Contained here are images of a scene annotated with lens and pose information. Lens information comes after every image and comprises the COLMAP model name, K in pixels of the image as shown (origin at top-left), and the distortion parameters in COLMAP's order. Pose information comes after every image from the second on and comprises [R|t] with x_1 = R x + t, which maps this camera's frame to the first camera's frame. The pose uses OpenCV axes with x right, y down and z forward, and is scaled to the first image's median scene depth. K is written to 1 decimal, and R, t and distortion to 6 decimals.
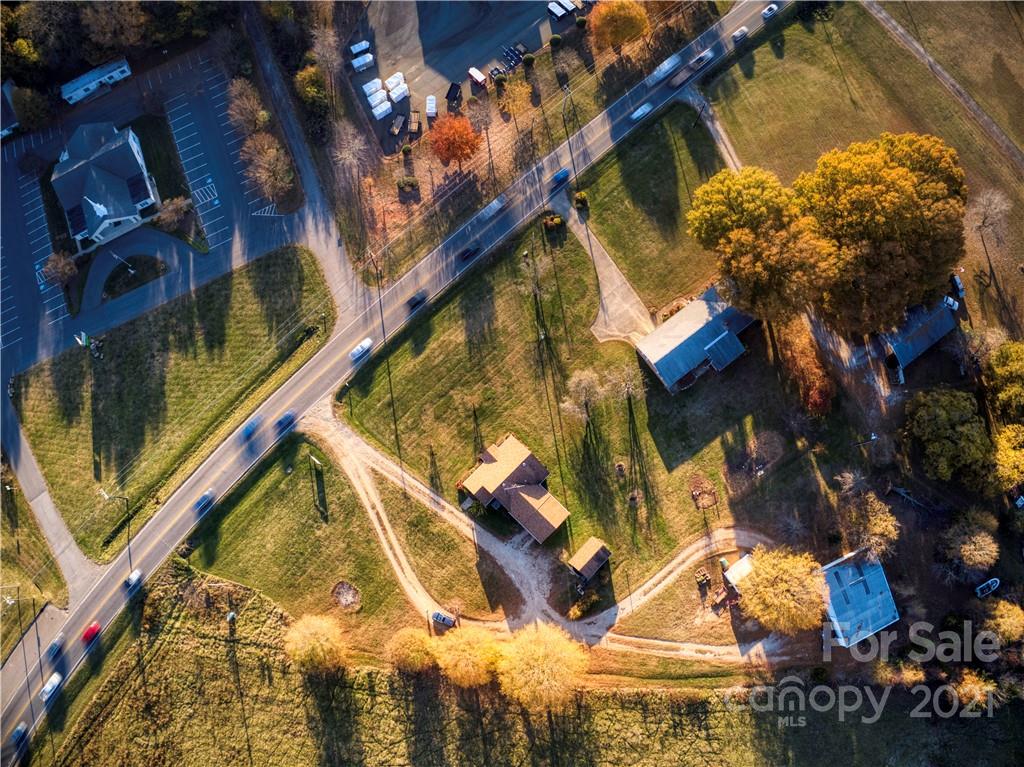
lens RADIAL K [[775.5, 0, 517.5], [0, 775.5, 389.7], [0, 0, 1]] dist [-0.249634, 0.067769]
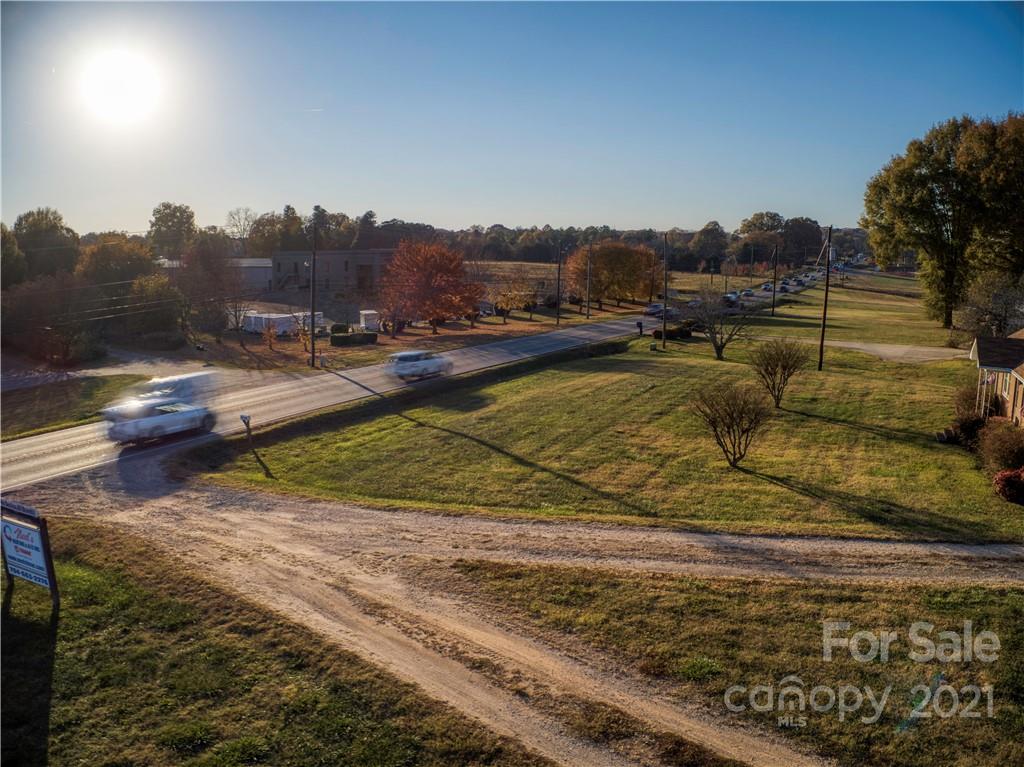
lens RADIAL K [[775.5, 0, 511.8], [0, 775.5, 384.4], [0, 0, 1]] dist [-0.249634, 0.067769]
pose [[0.947283, -0.066732, 0.313370, -0.219798], [0.316835, 0.340549, -0.885236, 0.209012], [-0.047644, 0.937856, 0.343740, 0.923347]]
